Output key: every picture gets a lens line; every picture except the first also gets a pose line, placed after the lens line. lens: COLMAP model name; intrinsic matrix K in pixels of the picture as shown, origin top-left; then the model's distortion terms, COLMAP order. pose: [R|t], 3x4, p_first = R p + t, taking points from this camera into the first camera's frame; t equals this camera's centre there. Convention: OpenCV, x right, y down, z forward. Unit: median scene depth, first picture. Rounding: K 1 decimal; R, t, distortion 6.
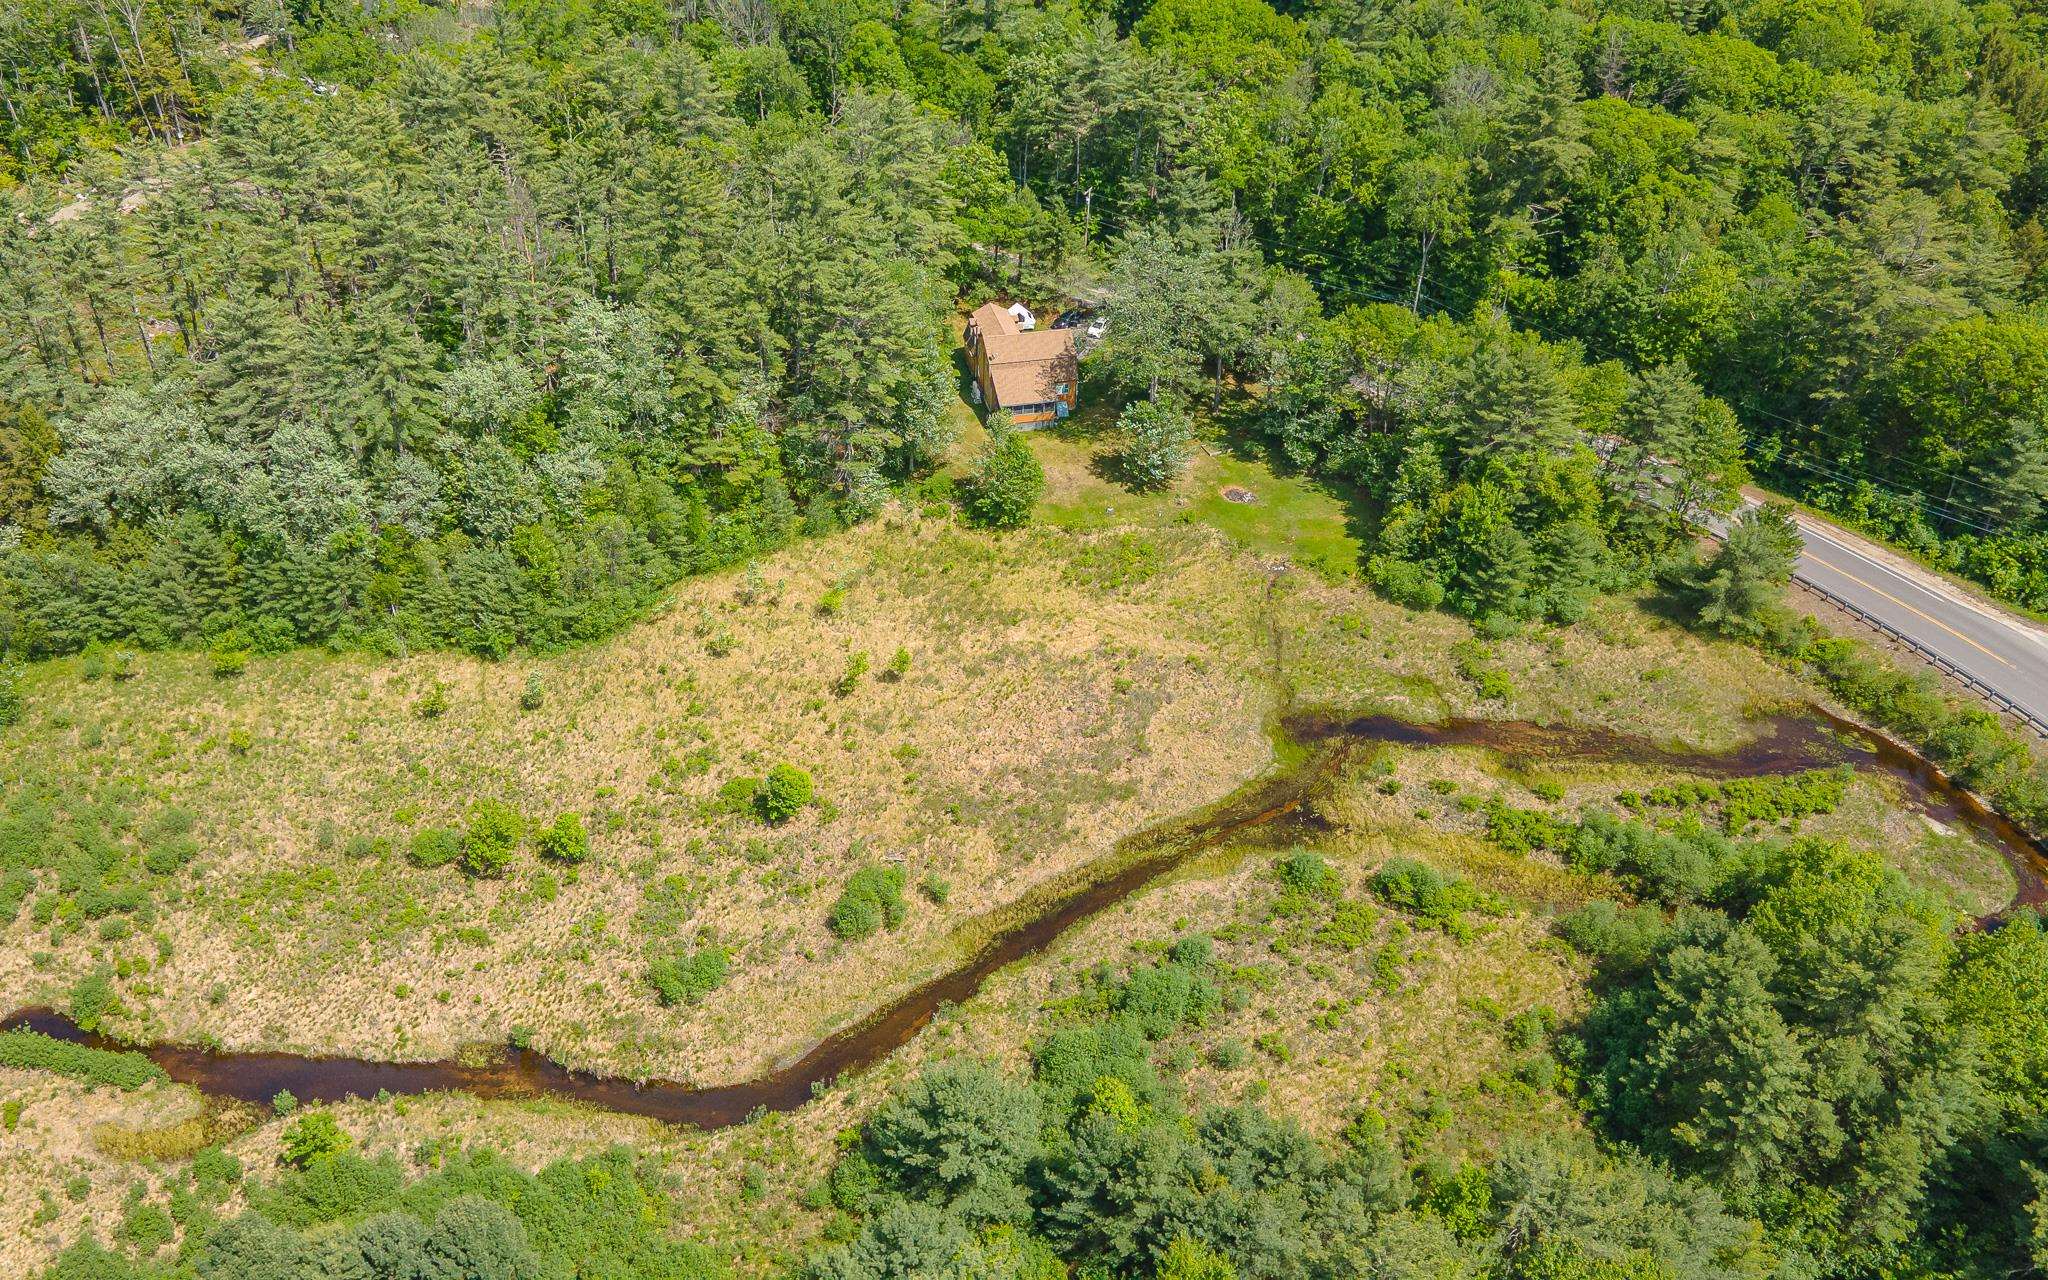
lens RADIAL K [[1640.5, 0, 1024.0], [0, 1640.5, 640.0], [0, 0, 1]] dist [-0.006637, -0.004491]
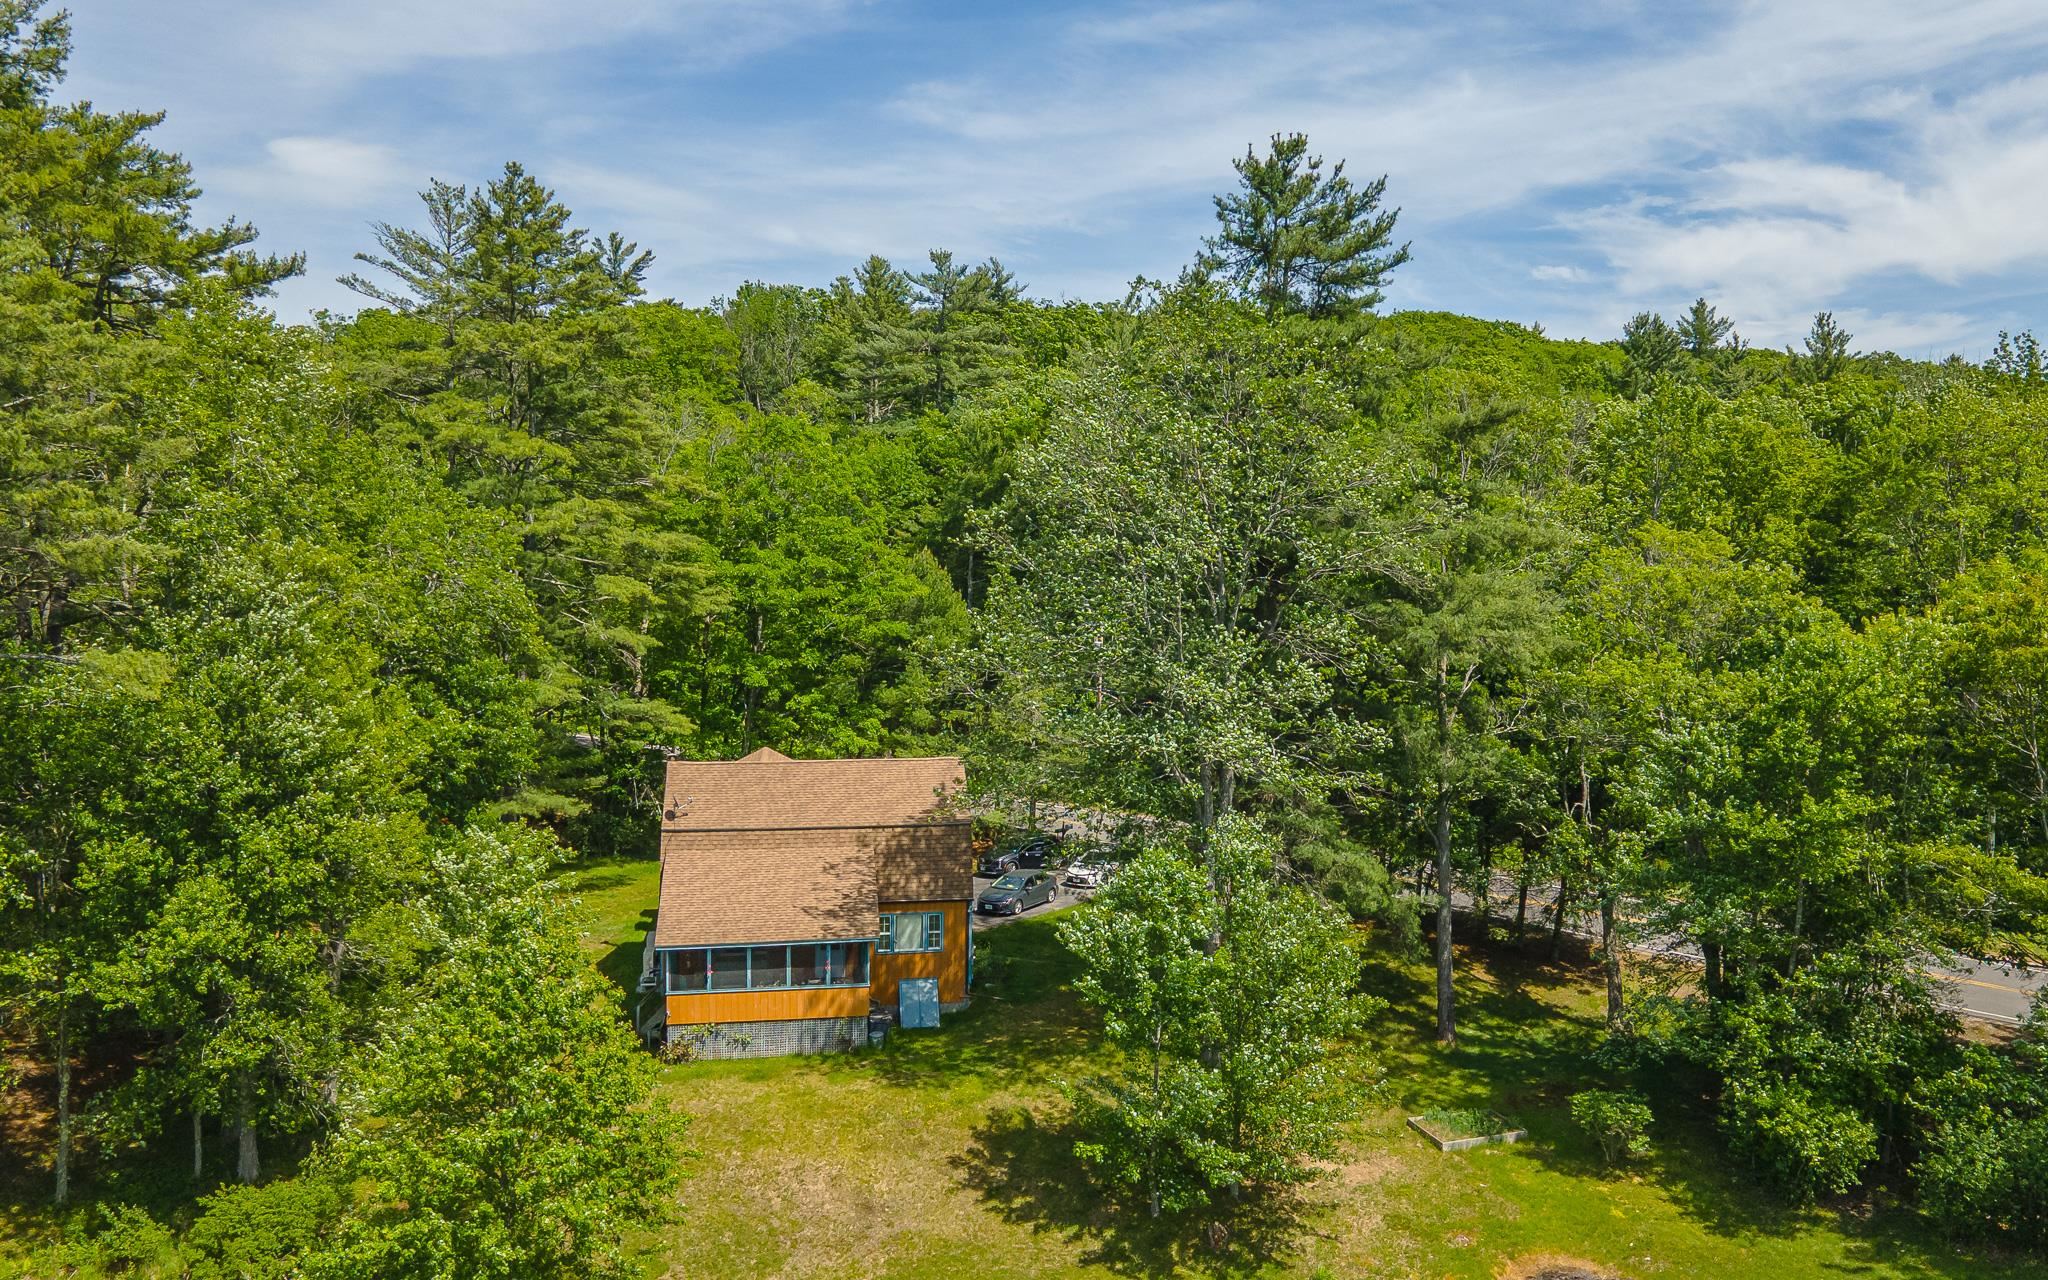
lens RADIAL K [[1640.5, 0, 1024.0], [0, 1640.5, 640.0], [0, 0, 1]] dist [-0.006637, -0.004491]
pose [[0.993970, -0.030843, -0.105229, 0.076675], [-0.029716, 0.847962, -0.529224, -0.039713], [0.105553, 0.529159, 0.841932, 0.727962]]
